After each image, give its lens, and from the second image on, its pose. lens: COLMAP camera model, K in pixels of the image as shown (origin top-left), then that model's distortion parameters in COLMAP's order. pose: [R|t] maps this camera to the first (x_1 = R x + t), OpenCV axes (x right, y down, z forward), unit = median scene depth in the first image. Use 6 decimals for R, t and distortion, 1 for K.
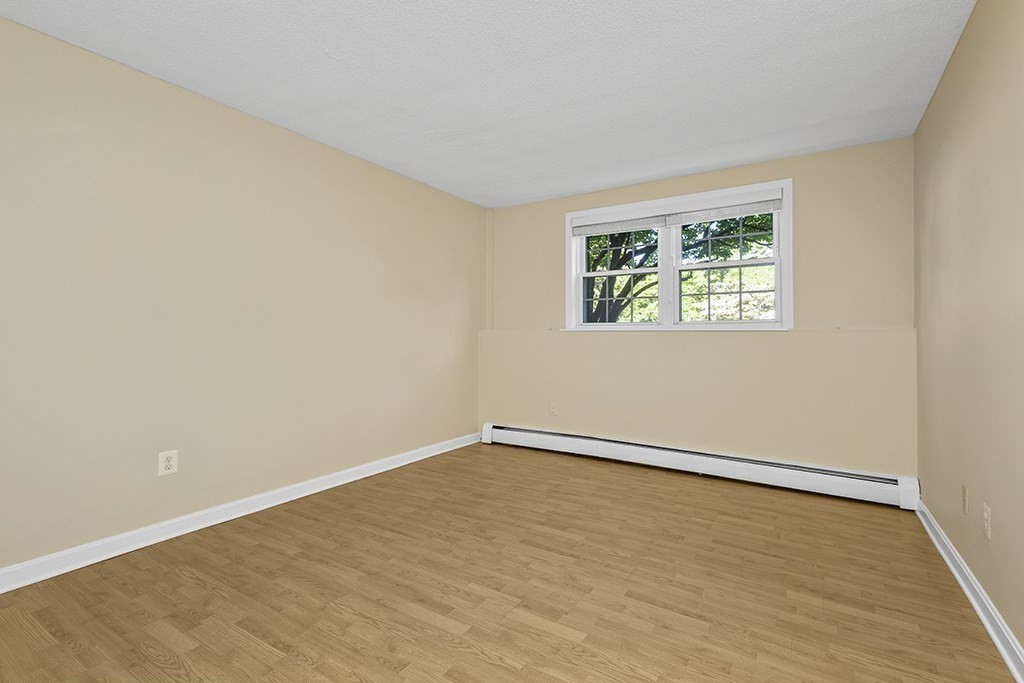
lens RADIAL K [[470.4, 0, 510.3], [0, 470.4, 337.5], [0, 0, 1]] dist [0.015327, -0.003845]
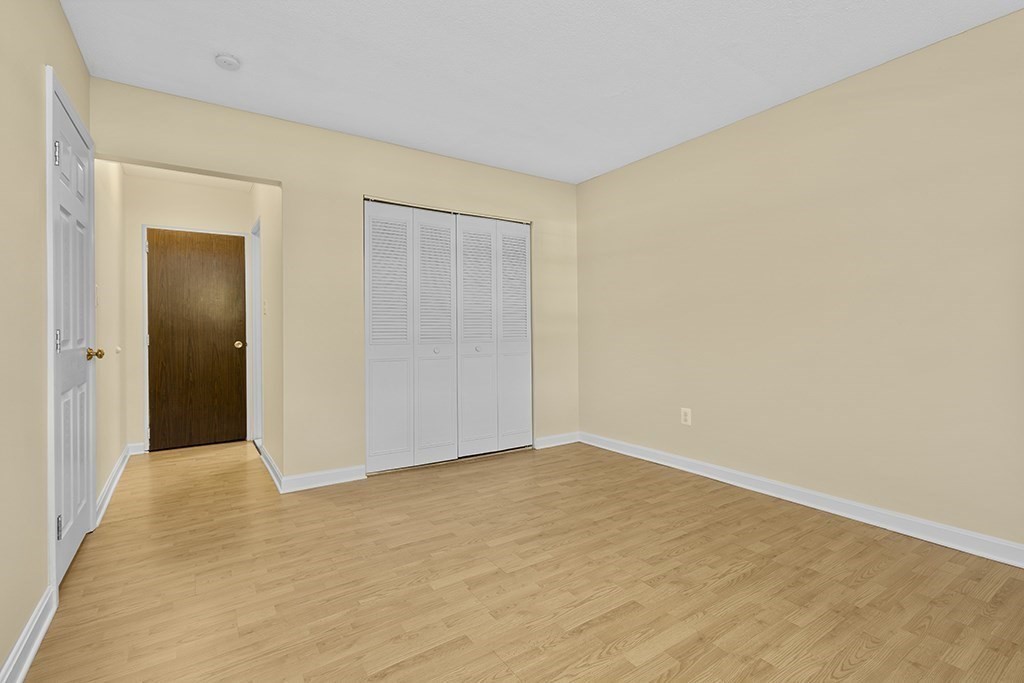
lens RADIAL K [[470.4, 0, 516.3], [0, 470.4, 333.8], [0, 0, 1]] dist [0.015327, -0.003845]
pose [[-0.396708, 0.006390, -0.917922, 0.757425], [0.005105, 0.999976, 0.004755, 0.012005], [0.917930, -0.002800, -0.396731, 1.110436]]
